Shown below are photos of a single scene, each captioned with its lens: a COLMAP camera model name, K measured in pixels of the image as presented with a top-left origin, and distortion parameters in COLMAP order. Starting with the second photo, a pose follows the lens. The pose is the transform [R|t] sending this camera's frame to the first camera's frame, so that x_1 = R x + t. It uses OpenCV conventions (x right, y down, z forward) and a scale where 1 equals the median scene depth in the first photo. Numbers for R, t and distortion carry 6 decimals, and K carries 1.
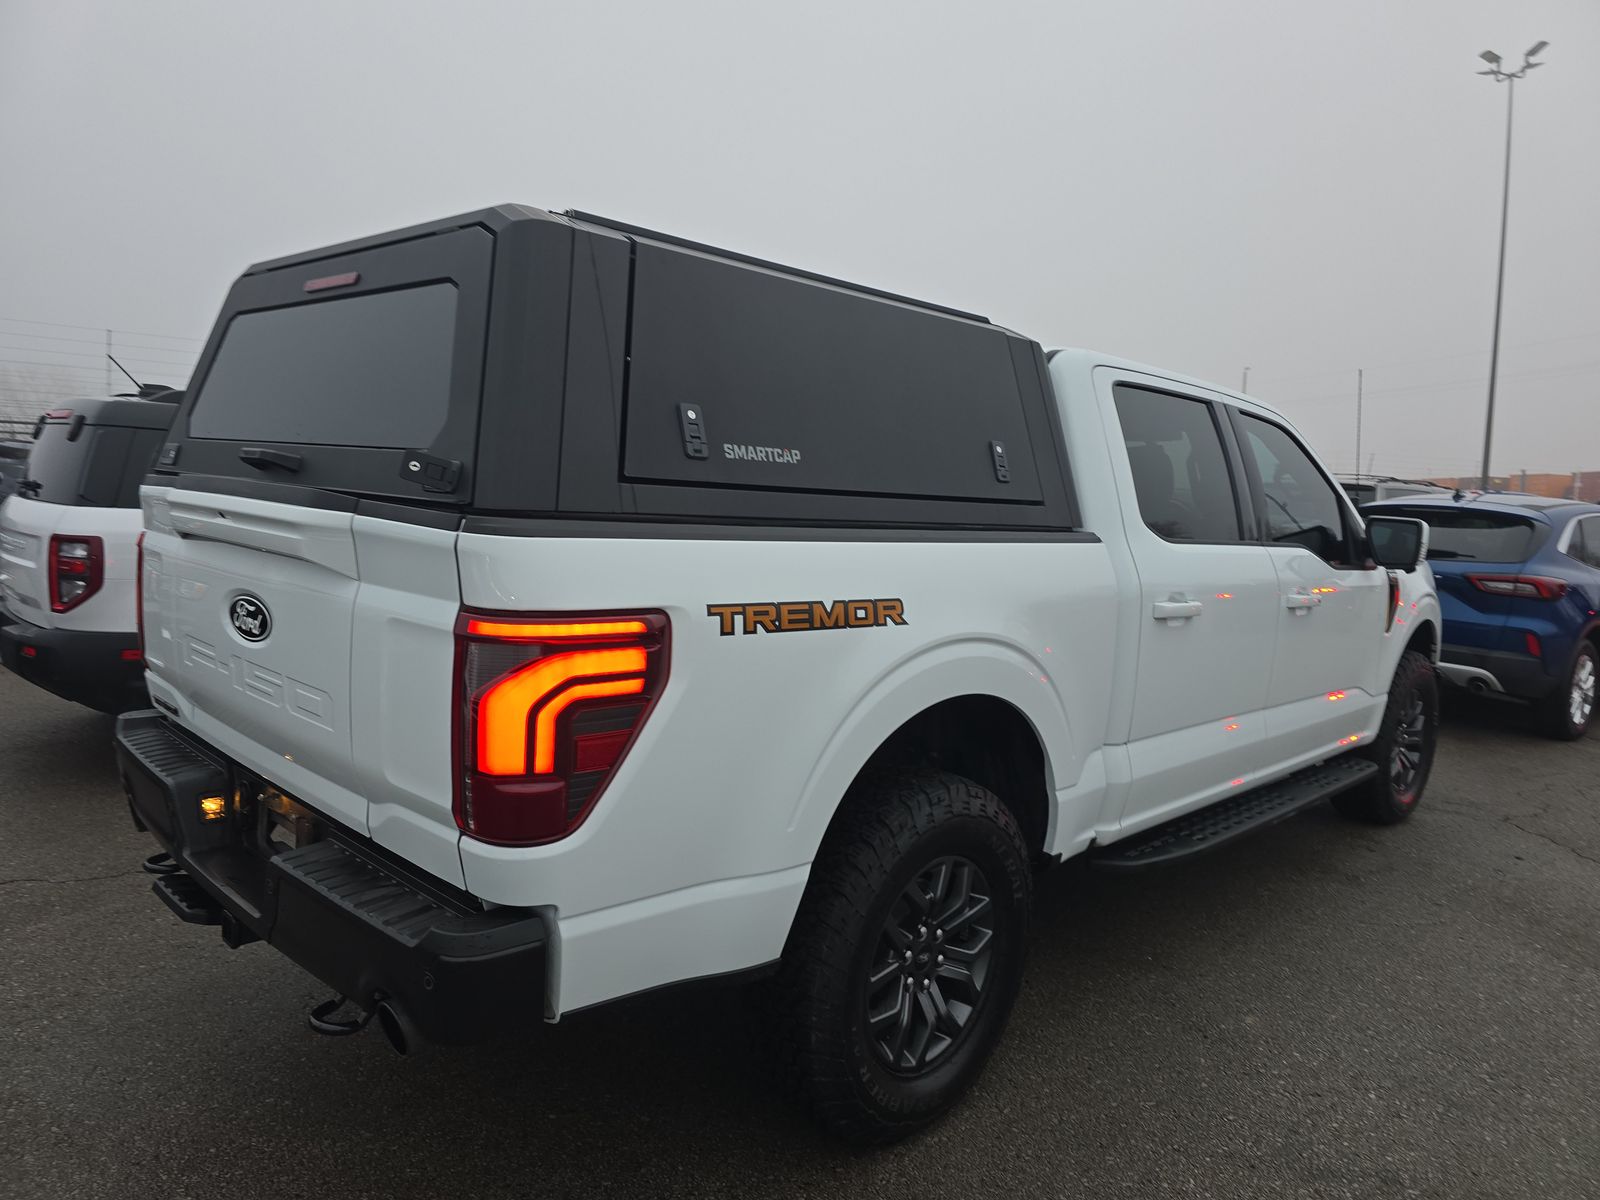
lens RADIAL K [[1119.8, 0, 800.0], [0, 1119.8, 600.0], [0, 0, 1]] dist [0.052033, -0.044251]
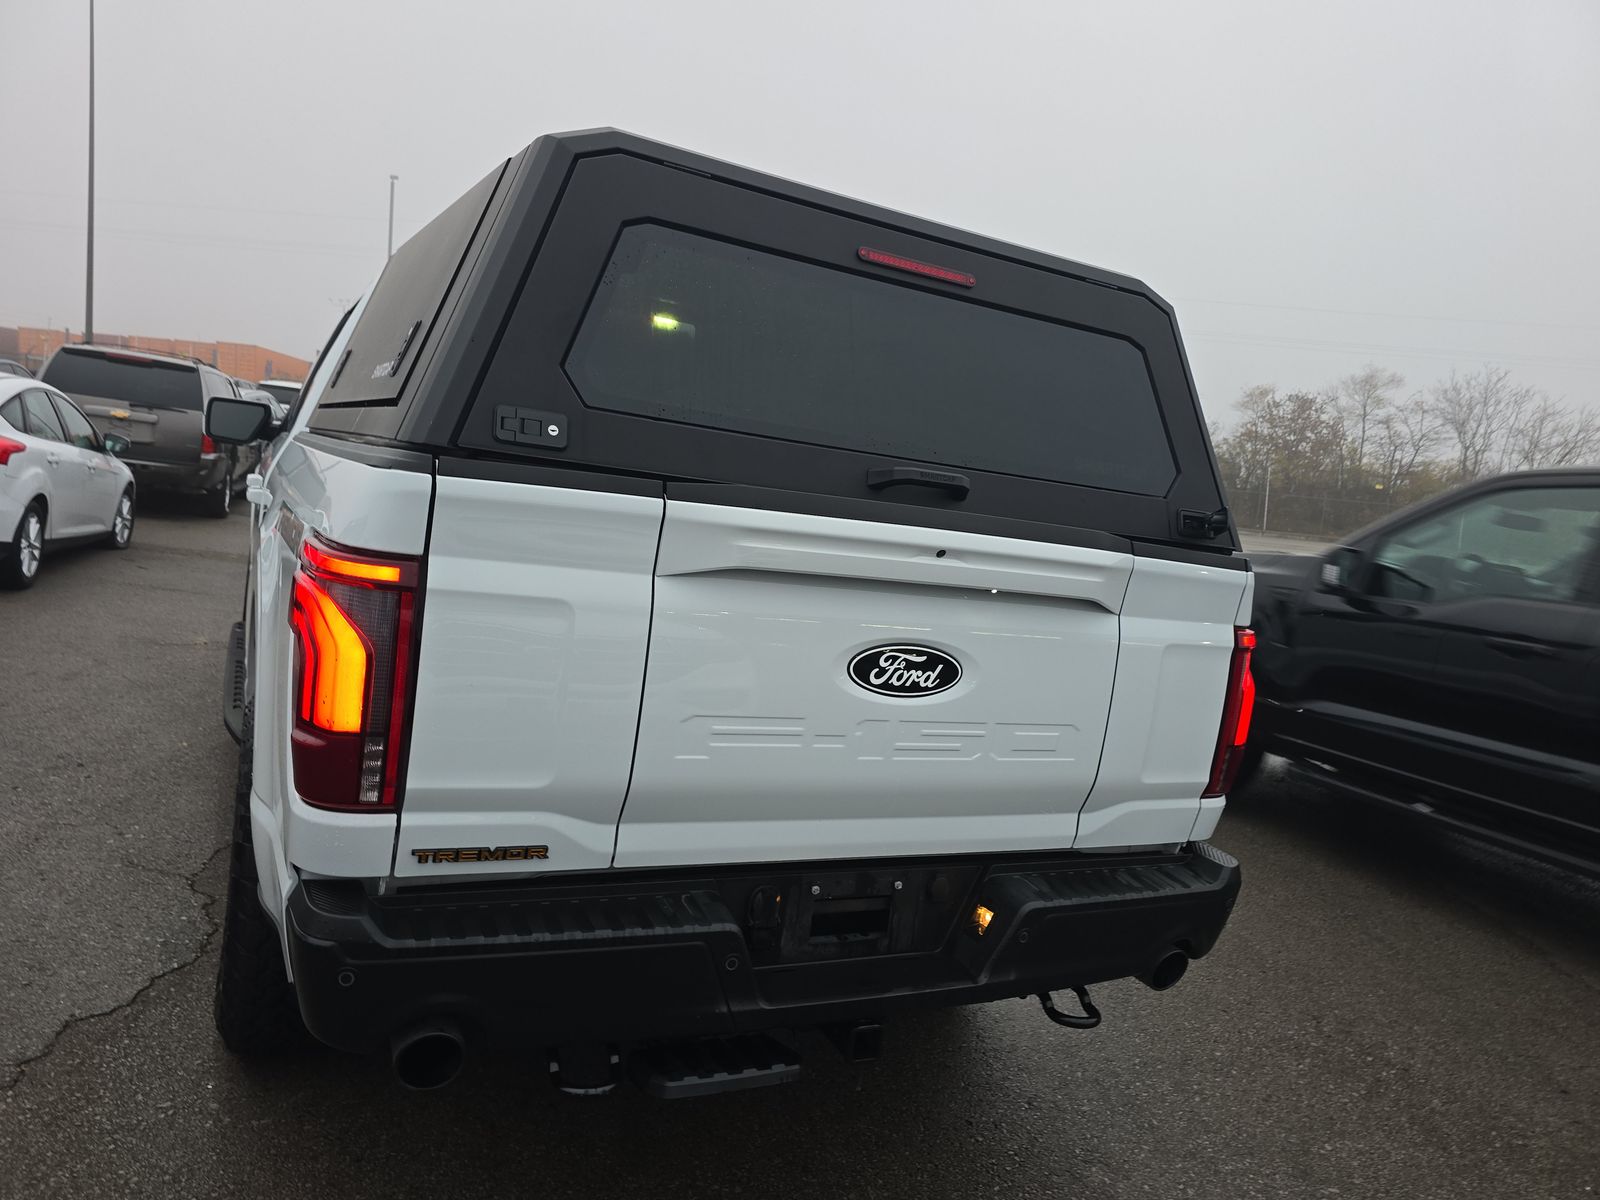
lens RADIAL K [[1119.8, 0, 800.0], [0, 1119.8, 600.0], [0, 0, 1]] dist [0.052033, -0.044251]
pose [[0.308393, -0.114007, 0.944402, -1.327552], [-0.015384, 0.992065, 0.124785, -0.143145], [-0.951135, -0.053011, 0.304192, 0.850893]]
